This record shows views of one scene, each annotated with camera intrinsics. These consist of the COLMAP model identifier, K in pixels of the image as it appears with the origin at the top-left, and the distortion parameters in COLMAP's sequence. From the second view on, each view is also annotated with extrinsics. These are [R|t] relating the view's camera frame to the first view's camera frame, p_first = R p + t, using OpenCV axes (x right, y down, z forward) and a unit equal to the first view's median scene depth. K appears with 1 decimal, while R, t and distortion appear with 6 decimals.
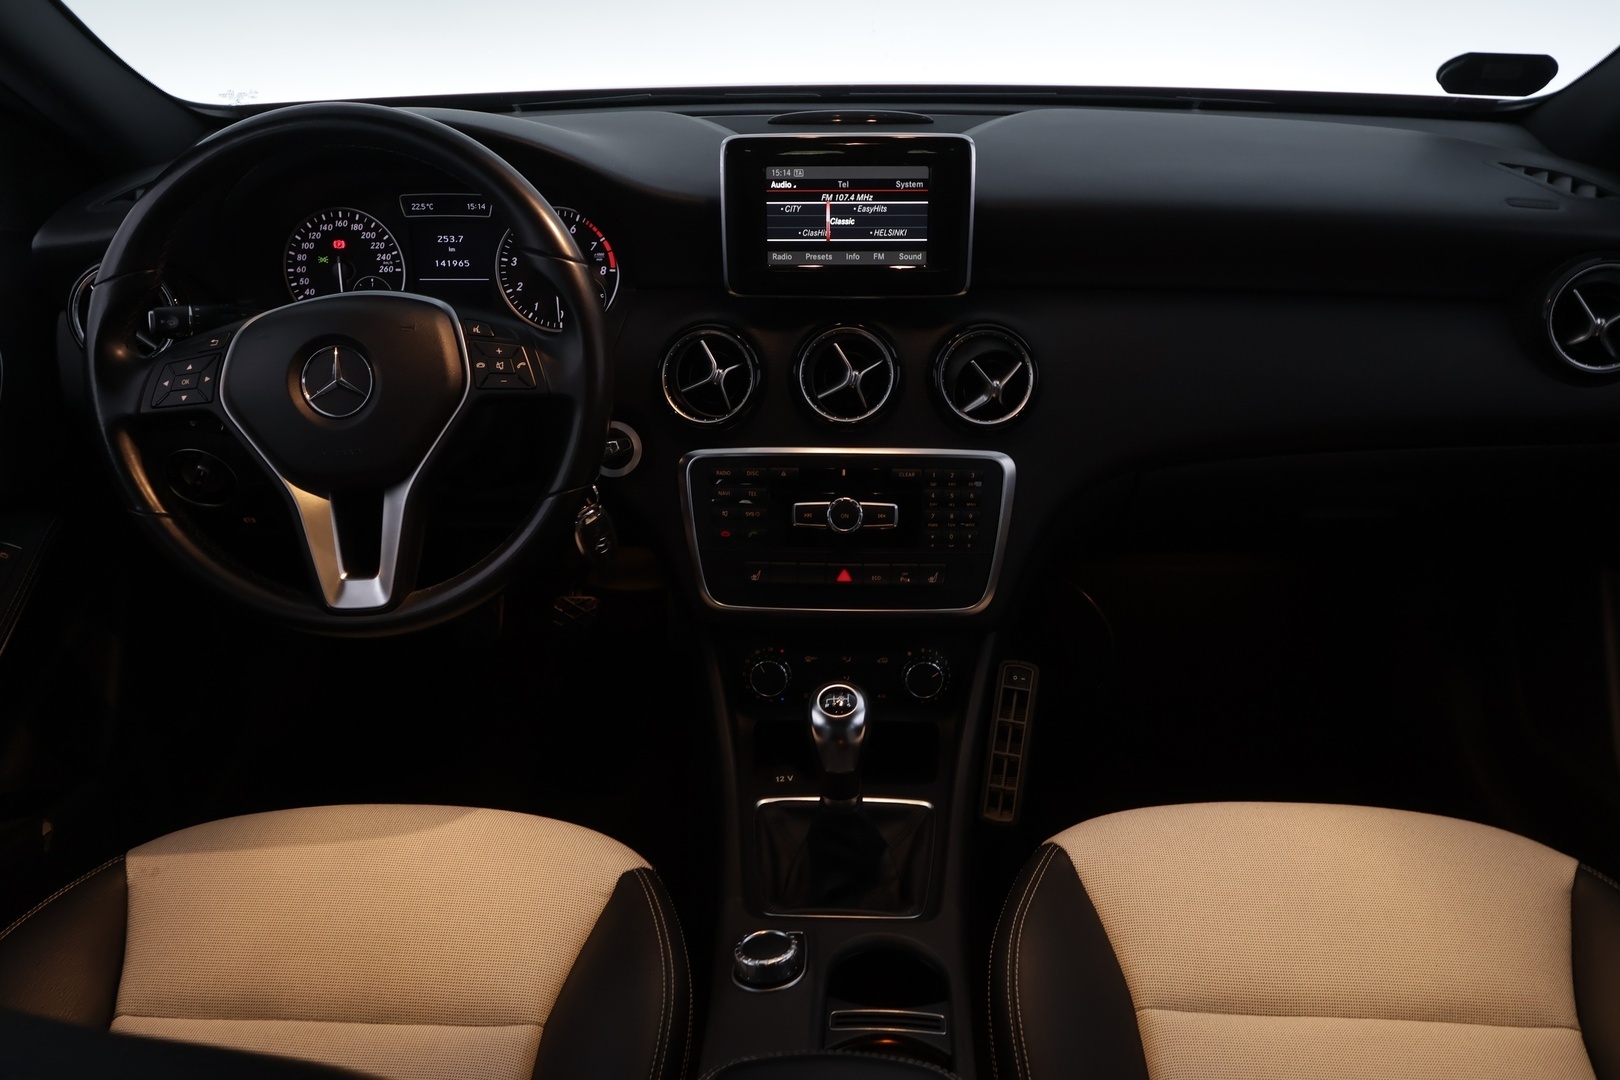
lens RADIAL K [[1305.2, 0, 814.4], [0, 1305.2, 530.9], [0, 0, 1]] dist [0.009449, -0.001888]
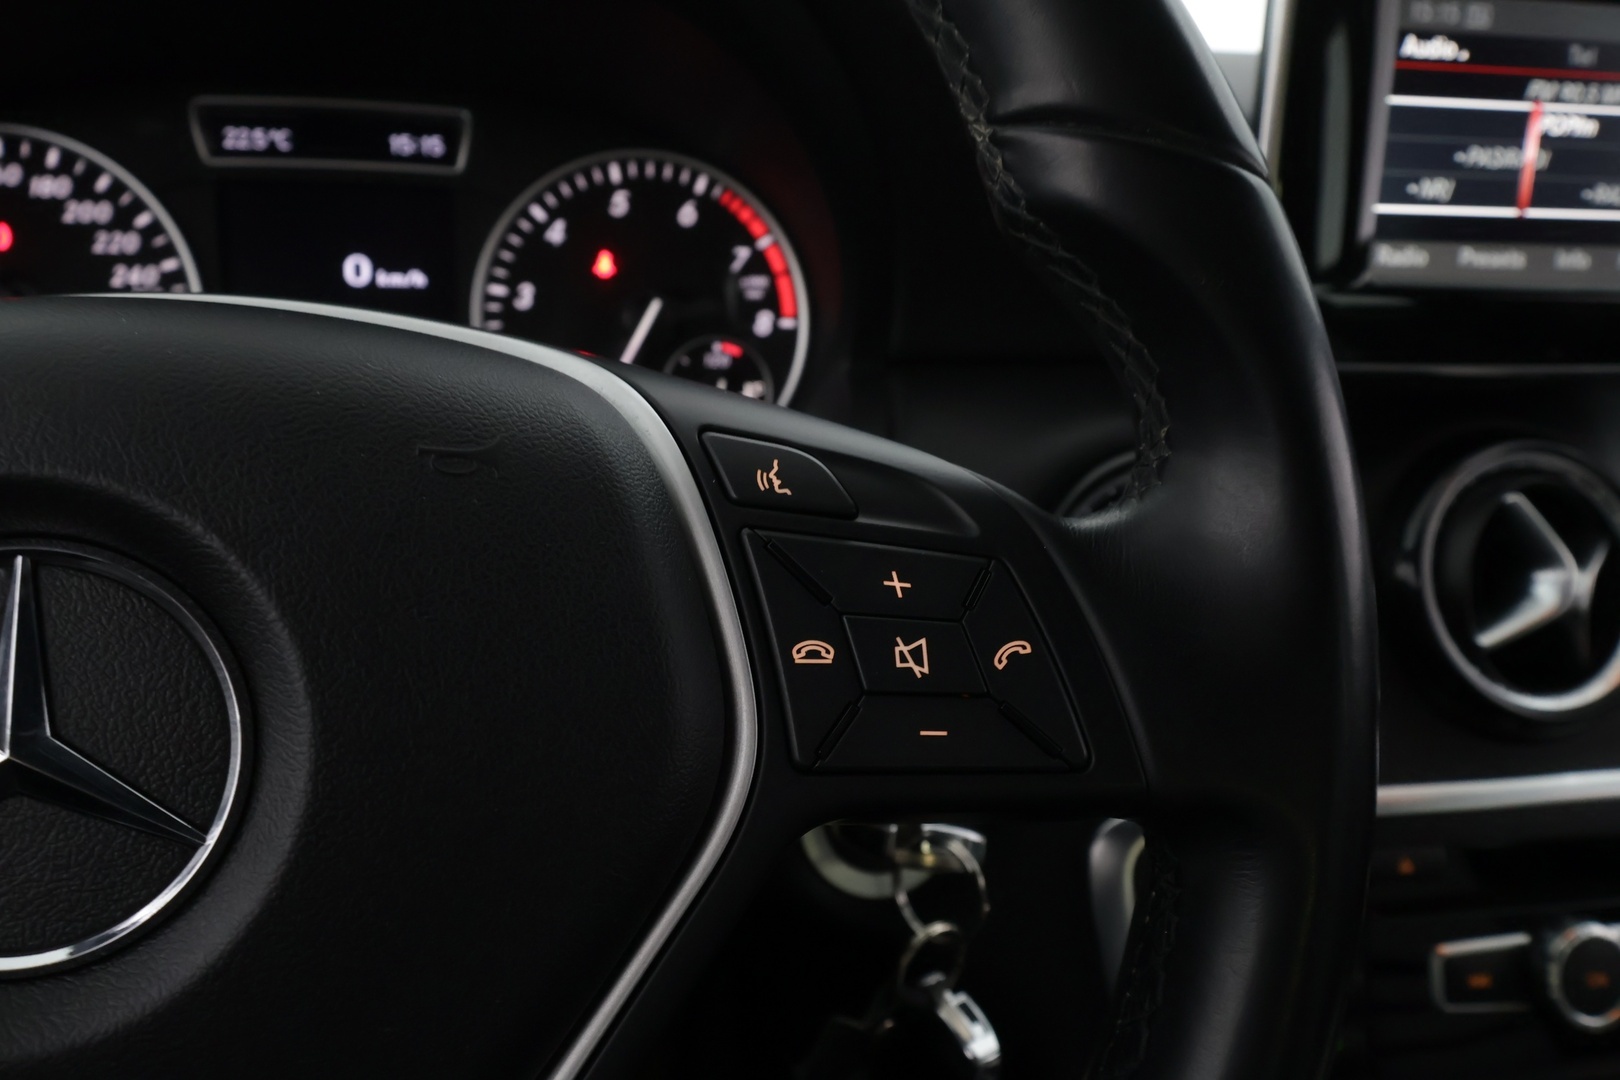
lens RADIAL K [[1305.2, 0, 814.4], [0, 1305.2, 530.9], [0, 0, 1]] dist [0.009449, -0.001888]
pose [[0.969466, -0.023120, 0.244133, -0.242629], [0.055046, 0.990657, -0.124772, -0.090230], [-0.238968, 0.134400, 0.961681, 0.636842]]
